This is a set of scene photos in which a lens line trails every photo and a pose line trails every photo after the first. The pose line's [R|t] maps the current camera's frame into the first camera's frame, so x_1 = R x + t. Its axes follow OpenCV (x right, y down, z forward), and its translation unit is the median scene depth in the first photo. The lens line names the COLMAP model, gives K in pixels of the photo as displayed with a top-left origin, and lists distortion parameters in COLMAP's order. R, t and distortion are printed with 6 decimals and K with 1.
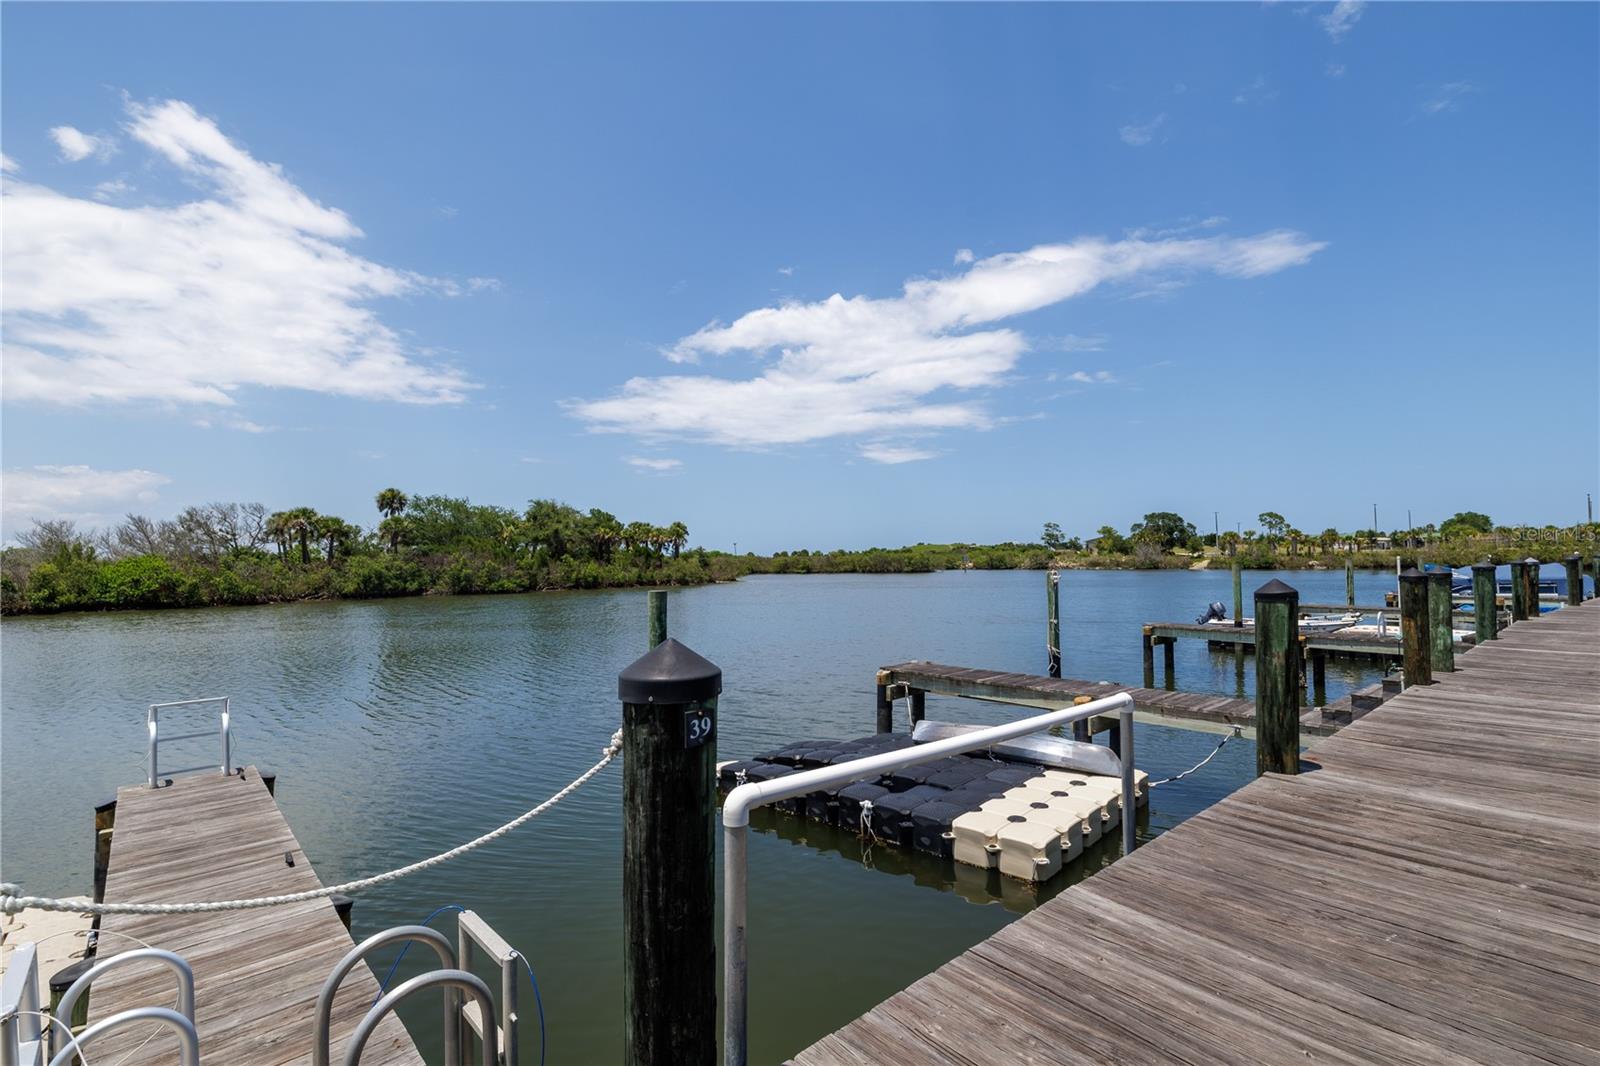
lens RADIAL K [[770.0, 0, 803.5], [0, 770.0, 504.9], [0, 0, 1]] dist [0.000122, -0.008014]
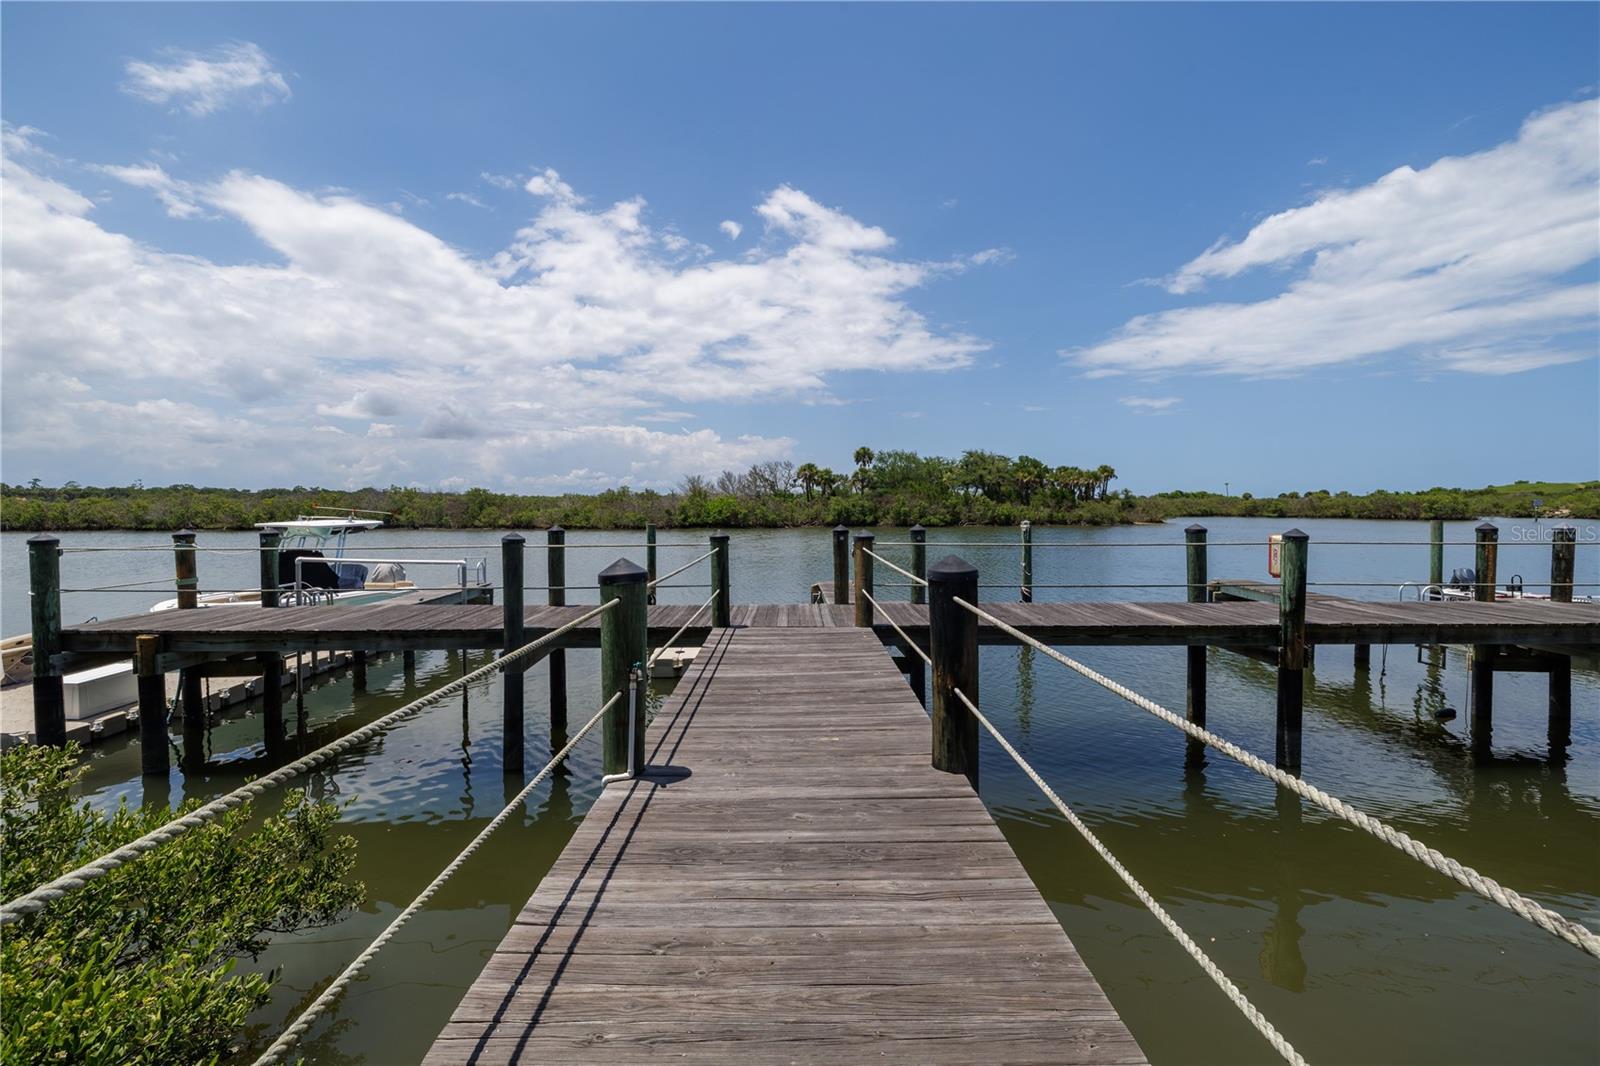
lens RADIAL K [[770.0, 0, 803.5], [0, 770.0, 504.9], [0, 0, 1]] dist [0.000122, -0.008014]
pose [[0.690895, 0.015286, -0.722794, 0.245652], [0.045008, 0.996928, 0.064105, -0.007253], [0.721553, -0.076821, 0.688084, -0.014062]]
